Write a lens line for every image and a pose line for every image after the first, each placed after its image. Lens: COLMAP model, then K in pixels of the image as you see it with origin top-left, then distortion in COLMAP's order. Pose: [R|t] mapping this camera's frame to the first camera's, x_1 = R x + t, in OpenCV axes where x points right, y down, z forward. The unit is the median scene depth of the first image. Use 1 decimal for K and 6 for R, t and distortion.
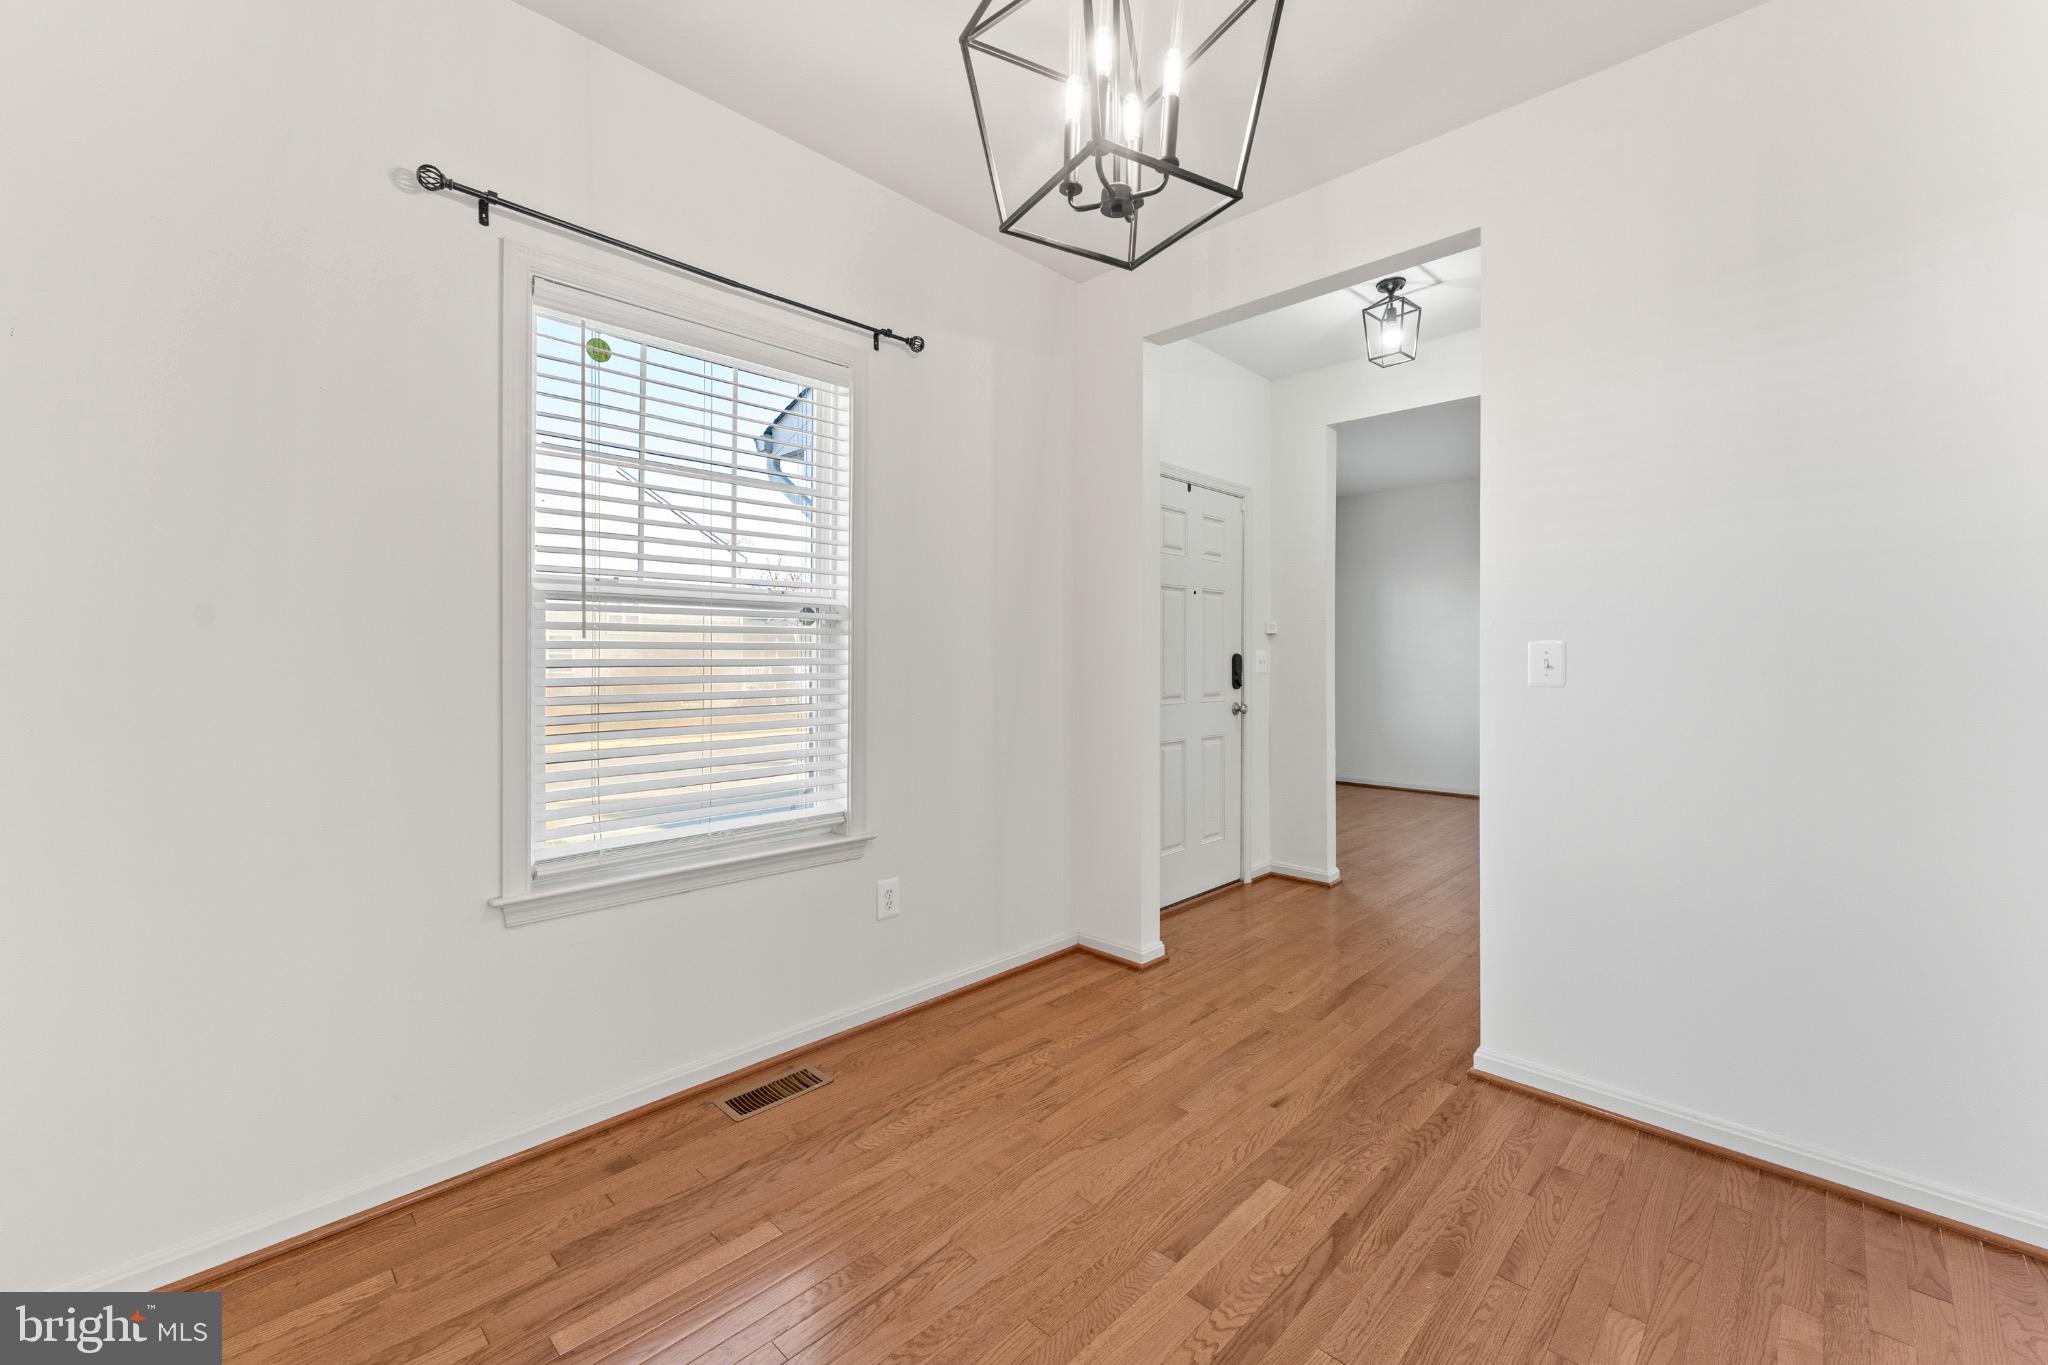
lens RADIAL K [[821.7, 0, 1009.2], [0, 821.7, 680.8], [0, 0, 1]] dist [0.007067, 0.000513]
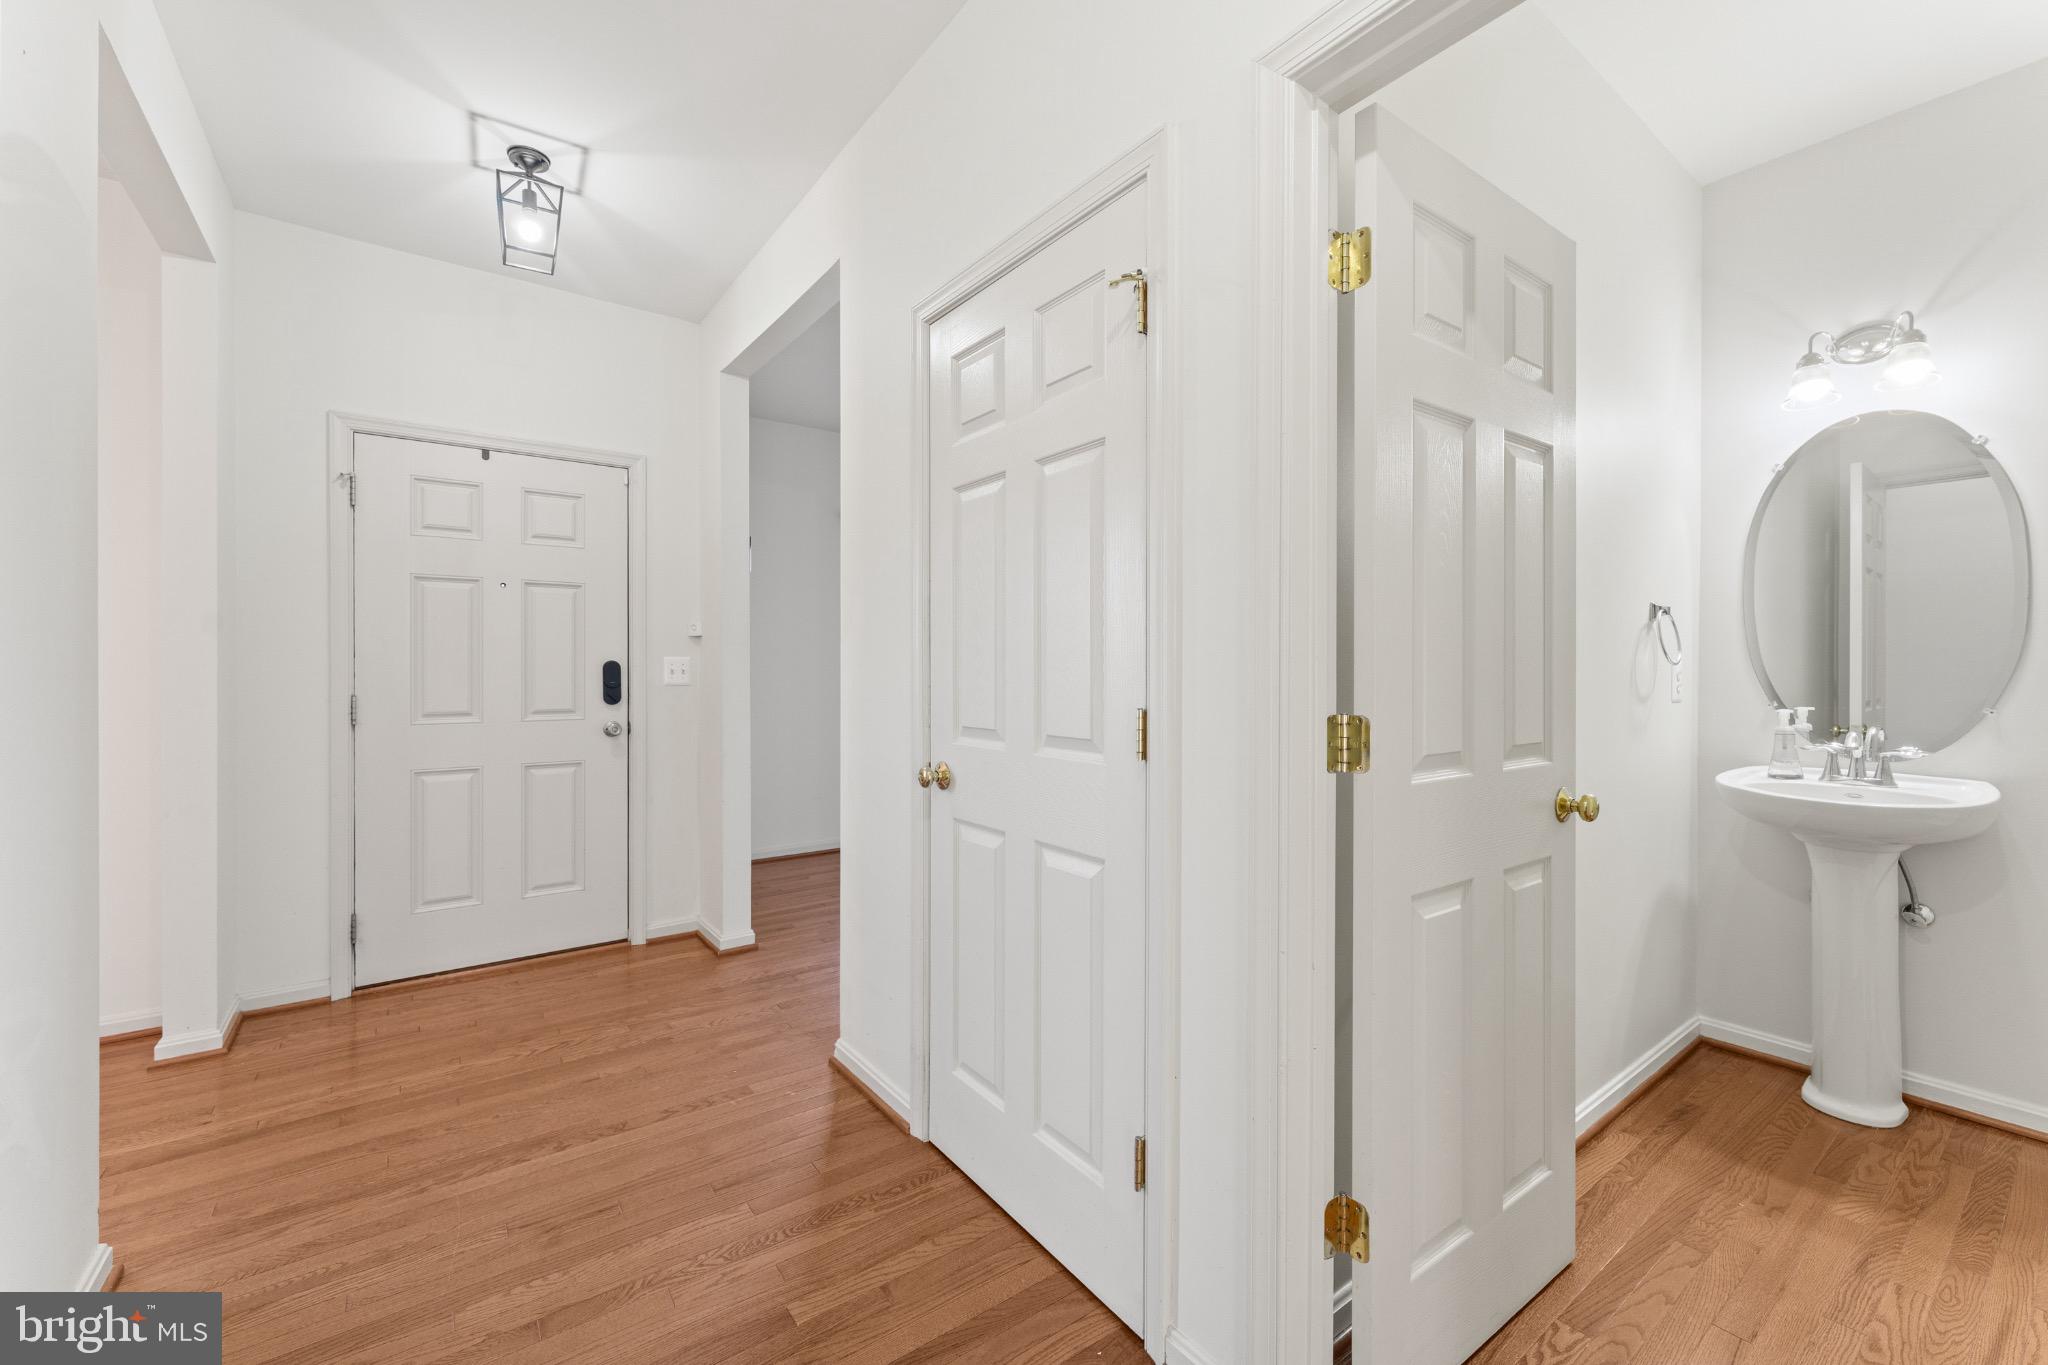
lens RADIAL K [[821.7, 0, 1028.9], [0, 821.7, 683.2], [0, 0, 1]] dist [0.007067, 0.000513]
pose [[0.988114, 0.013112, -0.153164, 0.797439], [-0.013175, 0.999913, 0.000609, -0.017107], [0.153158, 0.001416, 0.988201, 0.260671]]
